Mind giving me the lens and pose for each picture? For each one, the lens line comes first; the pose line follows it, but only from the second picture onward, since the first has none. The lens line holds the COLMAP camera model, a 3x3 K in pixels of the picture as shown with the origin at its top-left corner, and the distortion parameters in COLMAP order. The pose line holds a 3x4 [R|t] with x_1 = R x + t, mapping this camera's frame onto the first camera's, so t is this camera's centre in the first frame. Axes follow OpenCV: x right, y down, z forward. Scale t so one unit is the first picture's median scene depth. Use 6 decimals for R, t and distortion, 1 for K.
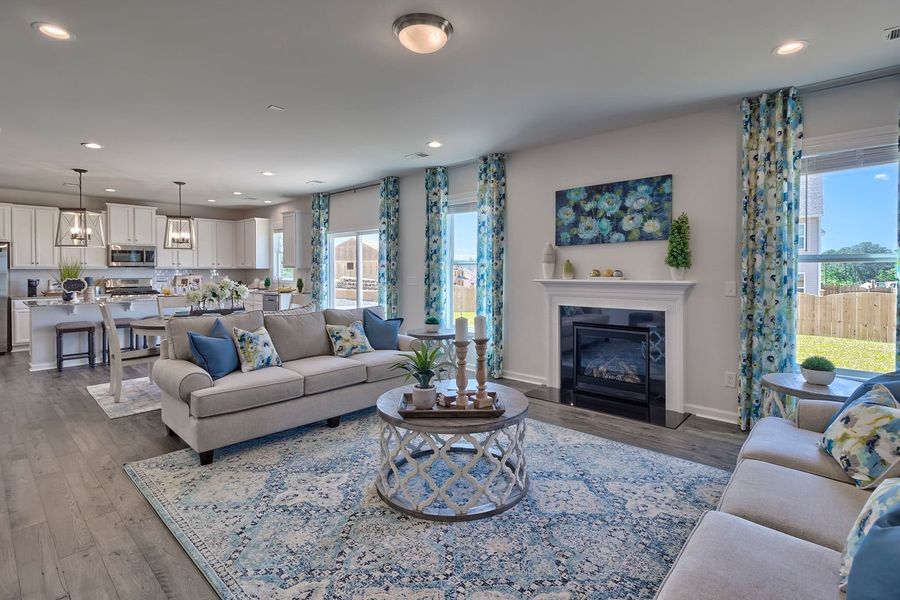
lens RADIAL K [[426.3, 0, 452.0], [0, 426.3, 272.2], [0, 0, 1]] dist [0.002493, 0.001816]
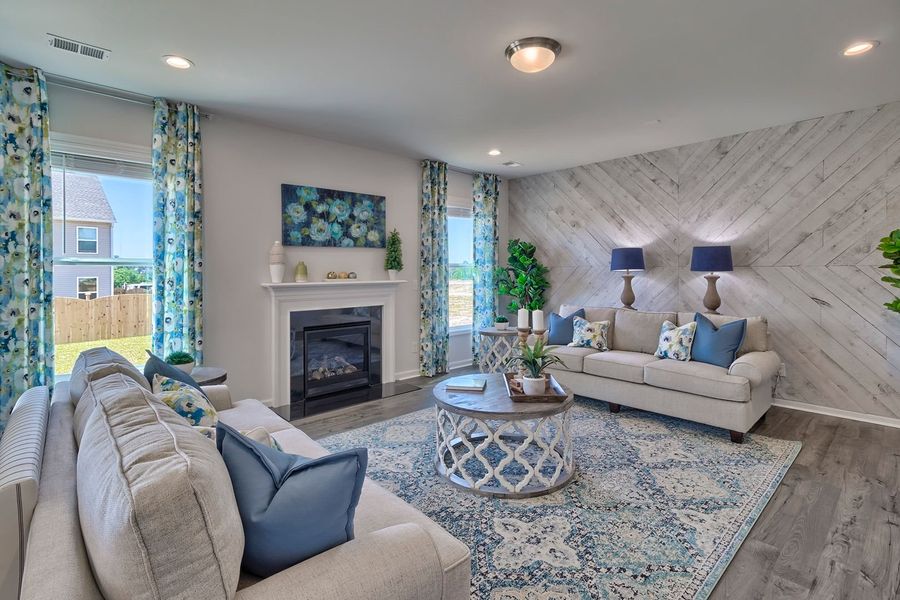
lens RADIAL K [[426.3, 0, 451.6], [0, 426.3, 274.1], [0, 0, 1]] dist [0.002493, 0.001816]
pose [[0.095459, -0.005079, 0.995420, -0.609844], [0.009760, 0.999944, 0.004167, -0.002111], [-0.995386, 0.009317, 0.095503, 0.570877]]
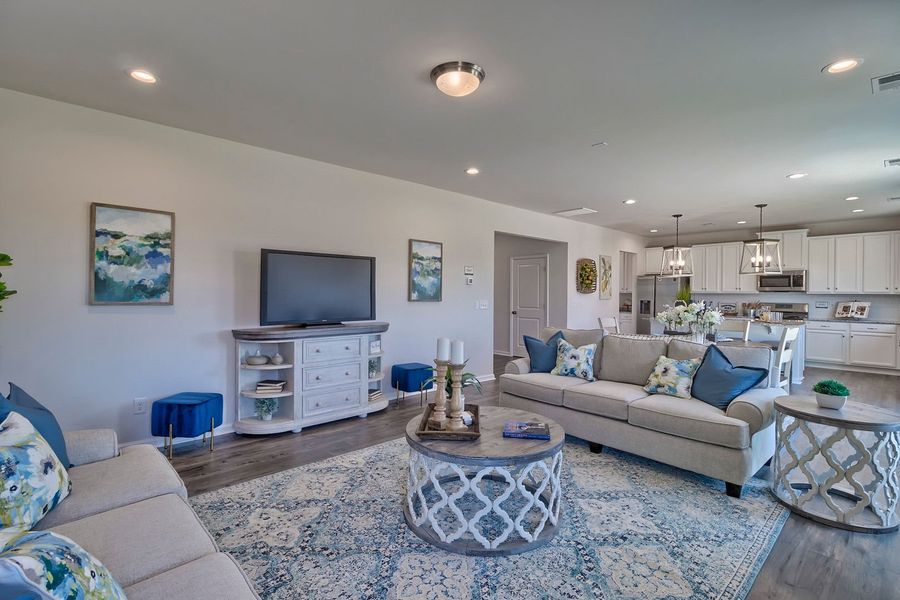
lens RADIAL K [[426.3, 0, 466.5], [0, 426.3, 295.8], [0, 0, 1]] dist [0.002493, 0.001816]
pose [[-0.055116, 0.006839, -0.998457, 0.534156], [-0.013813, 0.999876, 0.007612, -0.001104], [0.998384, 0.014211, -0.055015, 0.563722]]
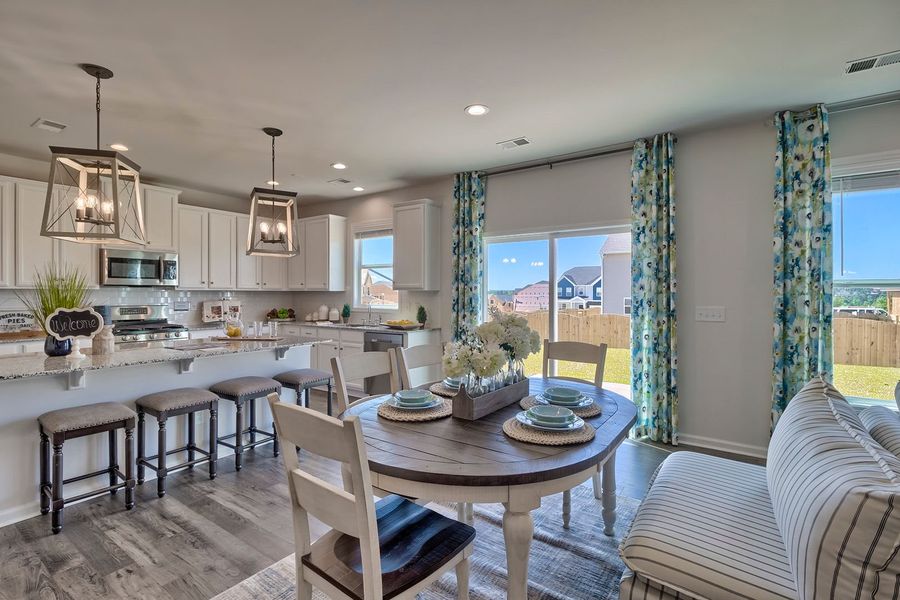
lens RADIAL K [[426.3, 0, 444.2], [0, 426.3, 293.7], [0, 0, 1]] dist [0.002493, 0.001816]
pose [[0.993308, 0.004482, 0.115408, -0.709172], [-0.004047, 0.999984, -0.004011, -0.004227], [-0.115424, 0.003517, 0.993310, 0.639928]]
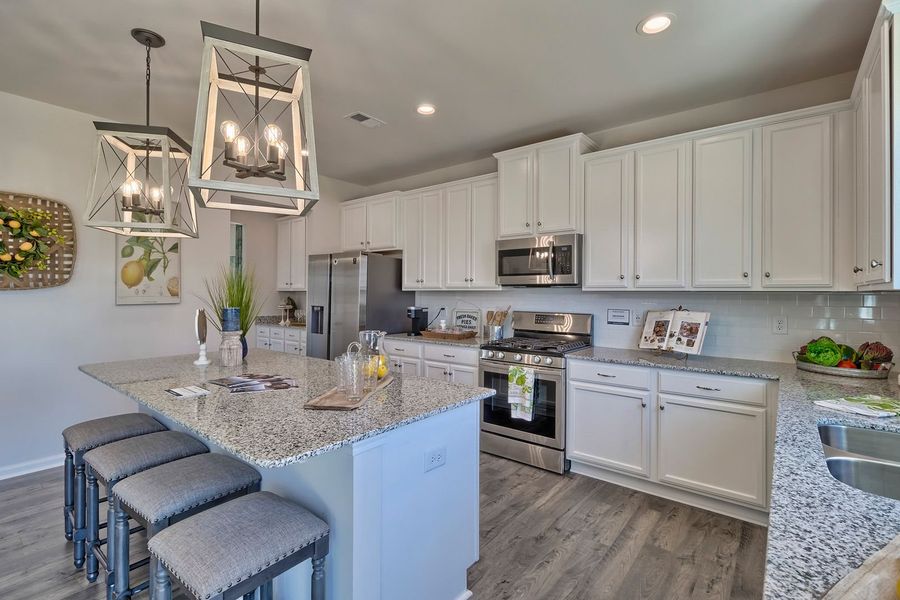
lens RADIAL K [[415.5, 0, 472.7], [0, 415.5, 288.4], [0, 0, 1]] dist [0.017555, 0.000257]
pose [[0.090670, -0.010429, -0.995826, -0.599918], [-0.012323, 0.999857, -0.011593, -0.009273], [0.995805, 0.013323, 0.090529, 1.609239]]
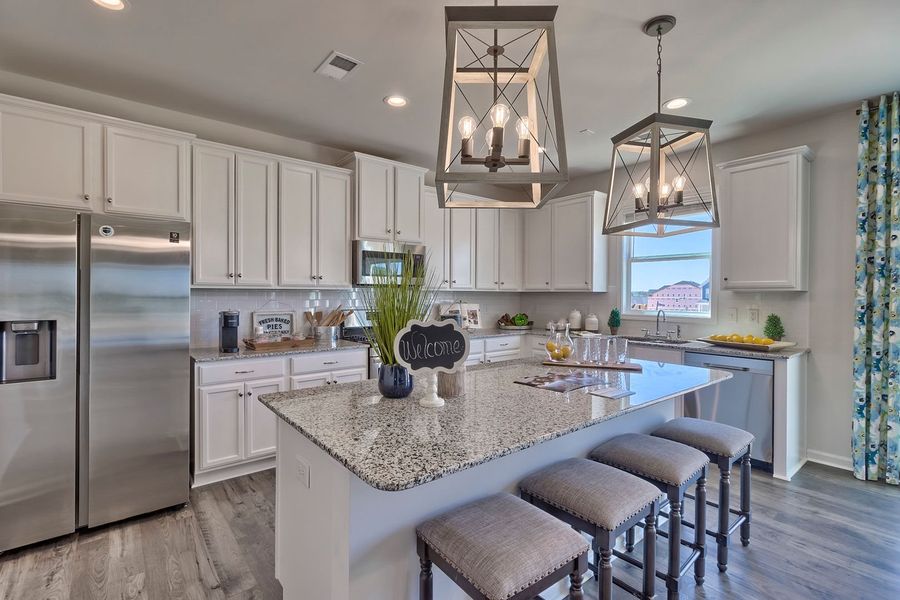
lens RADIAL K [[409.9, 0, 442.8], [0, 409.9, 295.7], [0, 0, 1]] dist [-0.000401, -0.000432]
pose [[0.987584, 0.006778, -0.156943, -1.103429], [-0.007081, 0.999974, -0.001376, -0.003734], [0.156929, 0.002470, 0.987607, 0.975603]]
